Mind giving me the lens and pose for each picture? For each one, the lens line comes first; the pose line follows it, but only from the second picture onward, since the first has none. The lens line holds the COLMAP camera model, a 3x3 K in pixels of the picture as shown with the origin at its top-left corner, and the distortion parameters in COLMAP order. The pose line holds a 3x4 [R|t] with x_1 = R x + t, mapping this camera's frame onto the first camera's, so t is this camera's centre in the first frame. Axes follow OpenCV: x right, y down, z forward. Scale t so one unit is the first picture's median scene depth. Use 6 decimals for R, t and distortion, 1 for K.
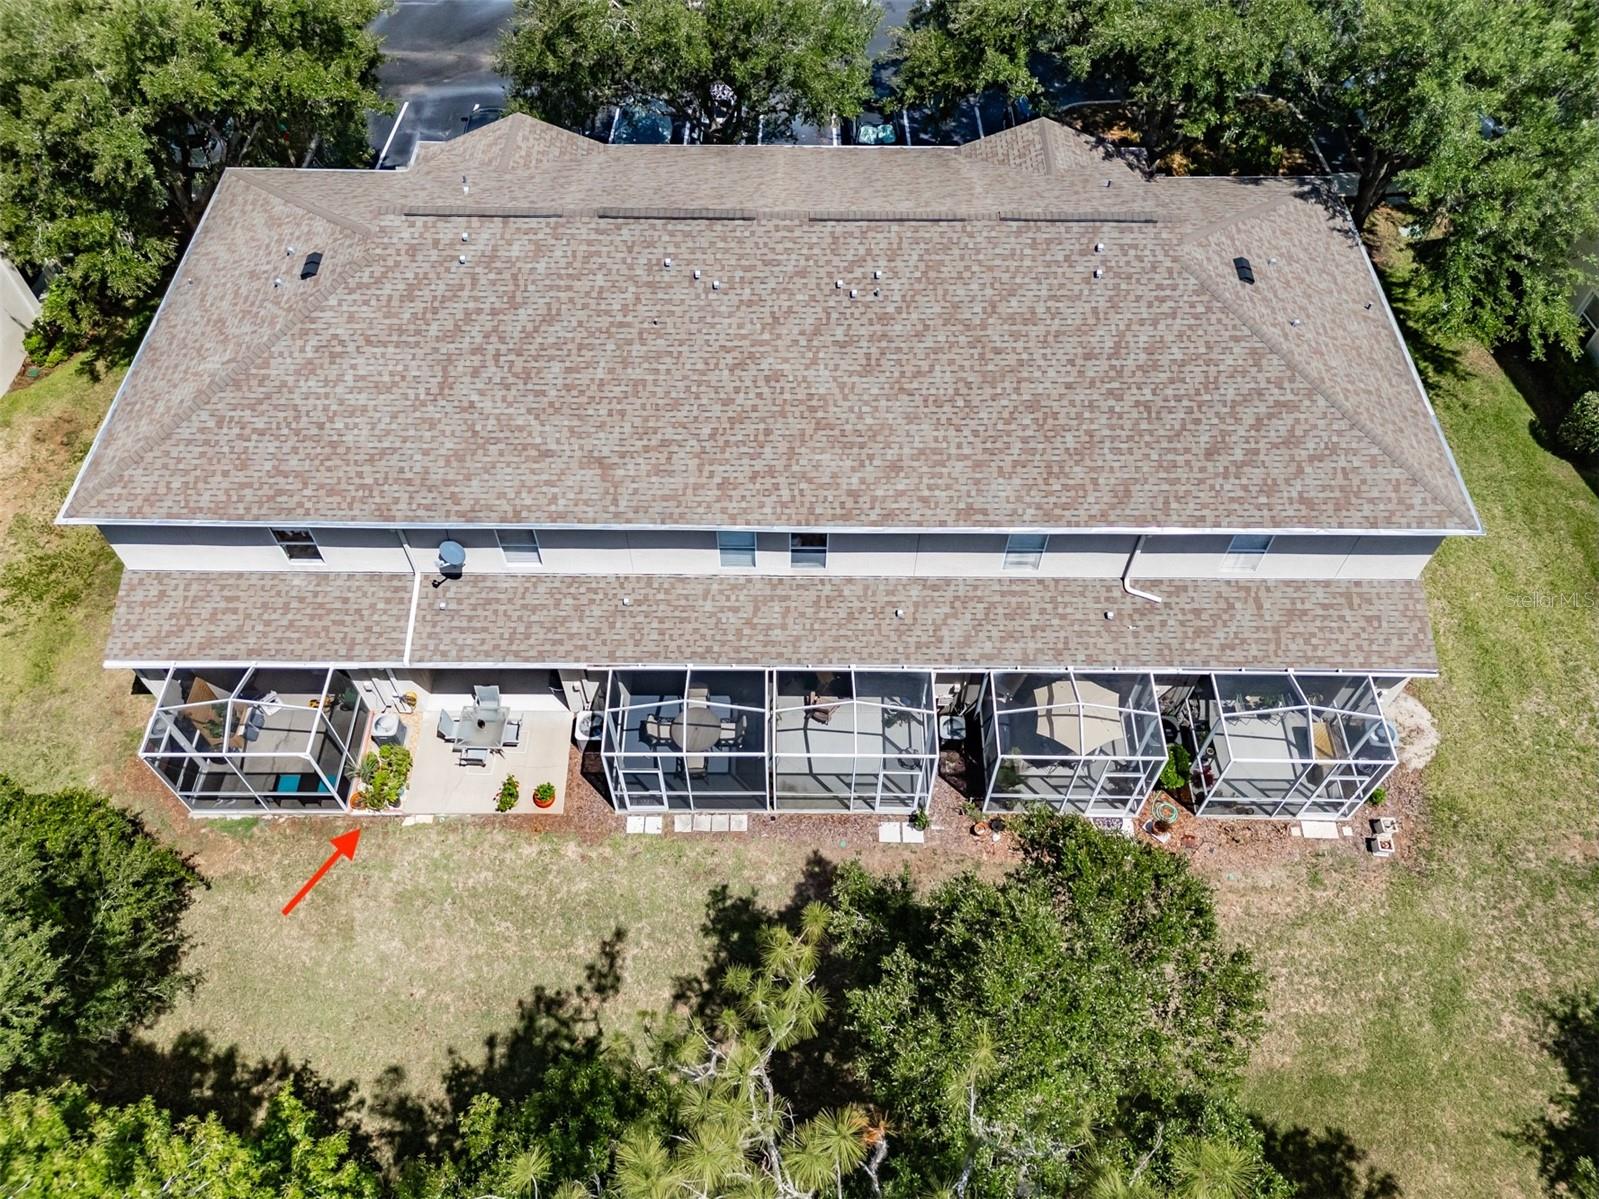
lens RADIAL K [[1177.8, 0, 819.7], [0, 1177.8, 617.7], [0, 0, 1]] dist [0.085810, -0.097197]
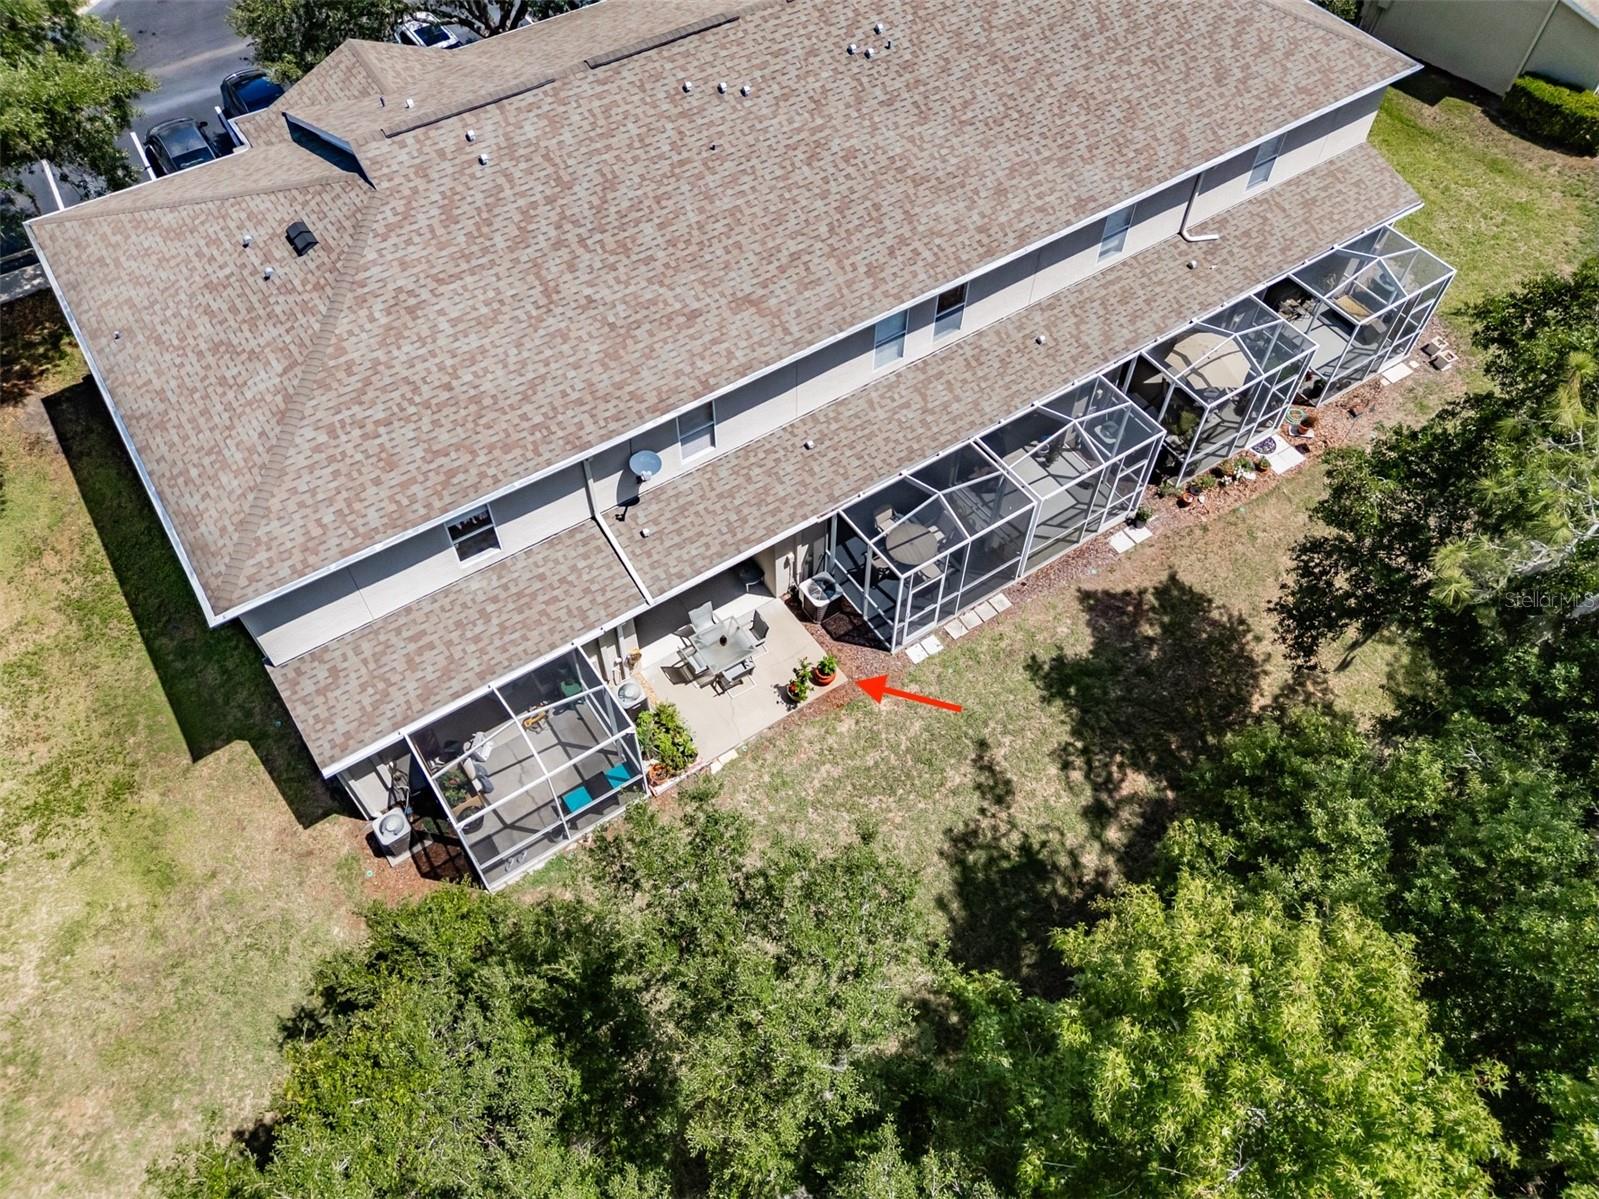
lens RADIAL K [[1157.3, 0, 812.2], [0, 1157.3, 609.3], [0, 0, 1]] dist [0.074187, -0.082392]
pose [[0.825012, -0.460824, 0.327104, -0.538691], [0.460160, 0.883806, 0.084503, 0.026237], [-0.328037, 0.080804, 0.941203, 0.150561]]
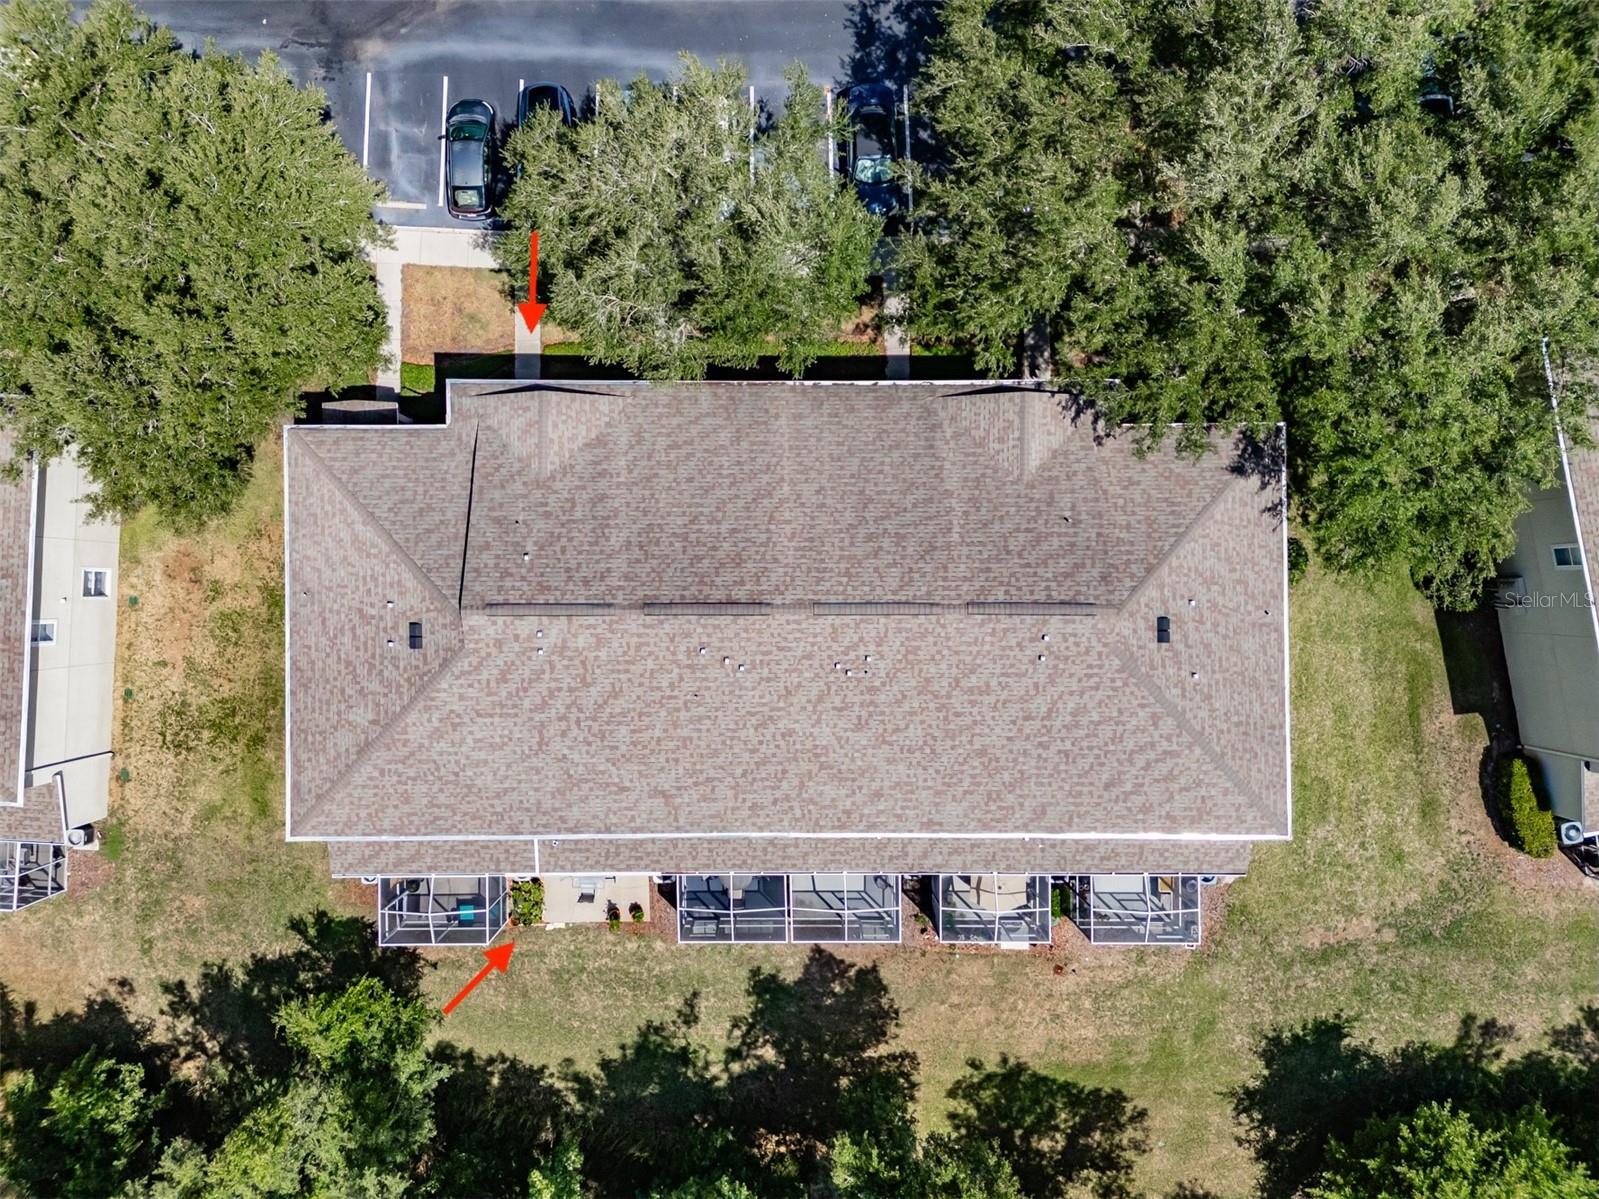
lens RADIAL K [[1156.5, 0, 799.5], [0, 1156.5, 599.5], [0, 0, 1]] dist [0.149581, -0.262710]
pose [[0.999973, -0.005985, -0.004152, -0.019376], [0.007284, 0.814407, 0.580249, -1.076978], [-0.000091, -0.580264, 0.814429, 0.026545]]
